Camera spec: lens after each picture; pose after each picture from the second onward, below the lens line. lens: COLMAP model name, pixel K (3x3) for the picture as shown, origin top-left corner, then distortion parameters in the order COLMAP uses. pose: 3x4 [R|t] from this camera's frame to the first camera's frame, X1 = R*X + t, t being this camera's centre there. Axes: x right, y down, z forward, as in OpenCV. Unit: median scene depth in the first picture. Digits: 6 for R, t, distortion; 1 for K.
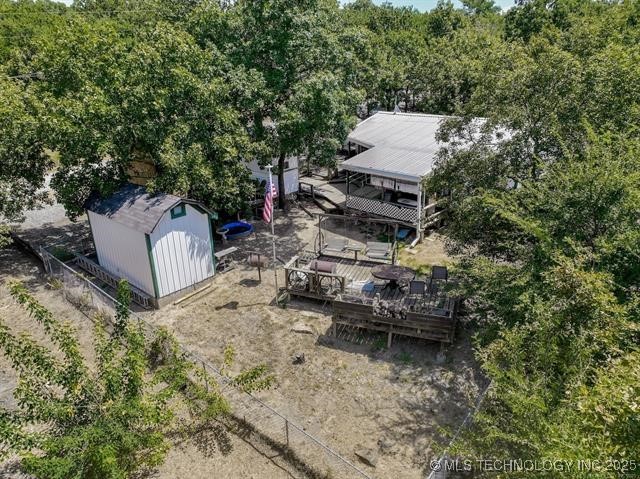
lens RADIAL K [[449.3, 0, 323.8], [0, 449.3, 240.2], [0, 0, 1]] dist [0.001121, 0.004726]
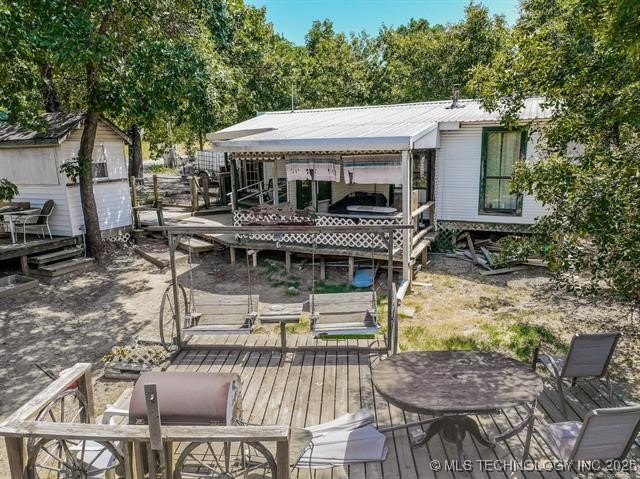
lens RADIAL K [[449.3, 0, 323.8], [0, 449.3, 240.2], [0, 0, 1]] dist [0.001121, 0.004726]
pose [[0.955904, -0.062357, 0.286981, 0.003855], [0.113190, 0.979928, -0.164101, 0.021149], [-0.270988, 0.189348, 0.943776, 0.632198]]
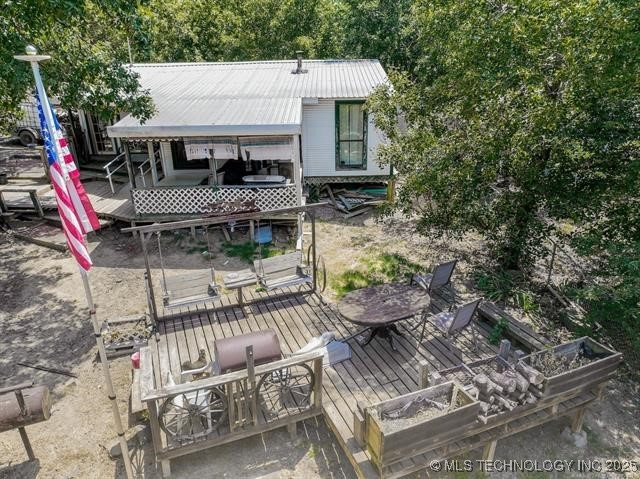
lens RADIAL K [[449.3, 0, 323.8], [0, 449.3, 240.2], [0, 0, 1]] dist [0.001121, 0.004726]
pose [[0.746783, -0.241889, 0.619520, -0.141263], [0.251003, 0.965133, 0.074269, -0.035345], [-0.615884, 0.100038, 0.781459, 0.564256]]
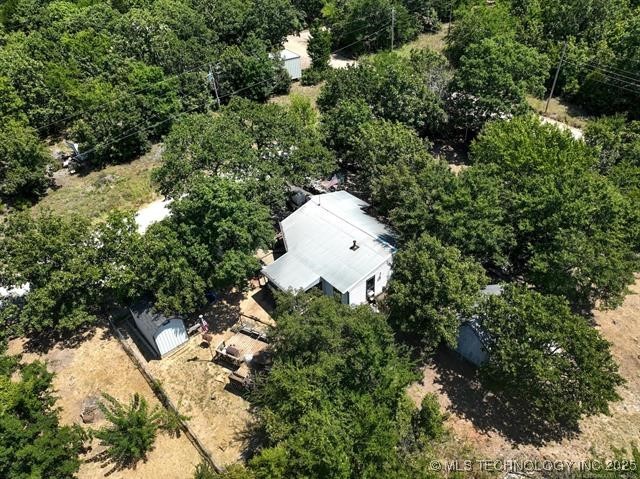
lens RADIAL K [[449.3, 0, 323.8], [0, 449.3, 240.2], [0, 0, 1]] dist [0.001121, 0.004726]
pose [[0.990134, 0.058447, -0.127350, 0.576601], [-0.022265, 0.962931, 0.268828, -0.884914], [0.138342, -0.263340, 0.954732, -0.729704]]
